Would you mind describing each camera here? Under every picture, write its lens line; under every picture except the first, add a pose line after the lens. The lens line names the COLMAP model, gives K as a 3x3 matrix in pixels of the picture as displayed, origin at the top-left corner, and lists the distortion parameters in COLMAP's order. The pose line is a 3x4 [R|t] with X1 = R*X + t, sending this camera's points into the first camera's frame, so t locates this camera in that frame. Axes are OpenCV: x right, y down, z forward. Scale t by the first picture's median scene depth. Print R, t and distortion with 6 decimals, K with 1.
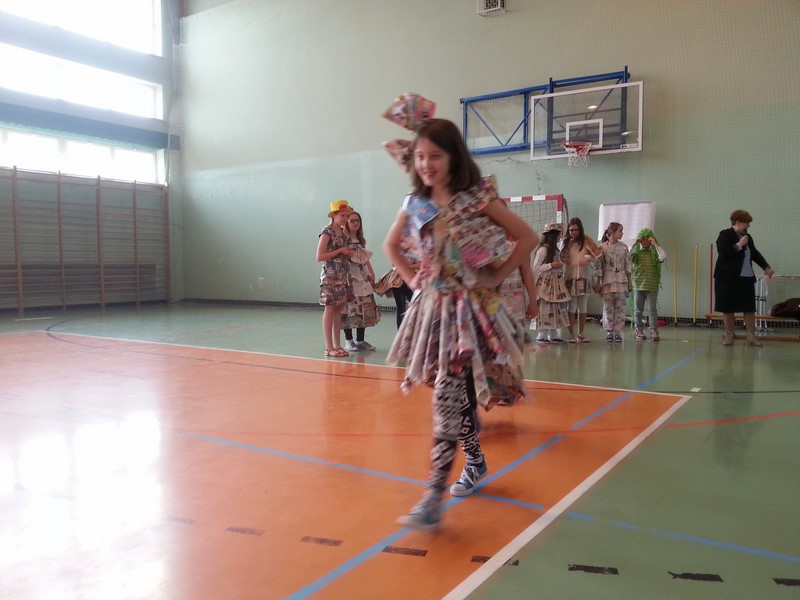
lens RADIAL K [[662.2, 0, 416.5], [0, 662.2, 301.2], [0, 0, 1]] dist [0.042509, -0.159569]
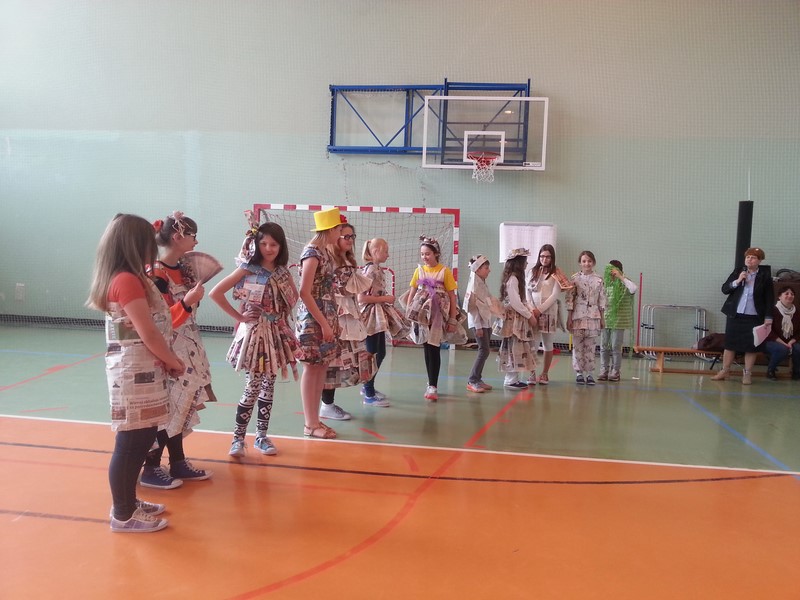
lens RADIAL K [[660.1, 0, 413.5], [0, 660.1, 301.6], [0, 0, 1]] dist [-0.002776, -0.039238]
pose [[0.903115, 0.017813, 0.429030, -0.226136], [-0.019597, 0.999808, -0.000259, -0.034683], [-0.428952, -0.008174, 0.903290, 0.220488]]
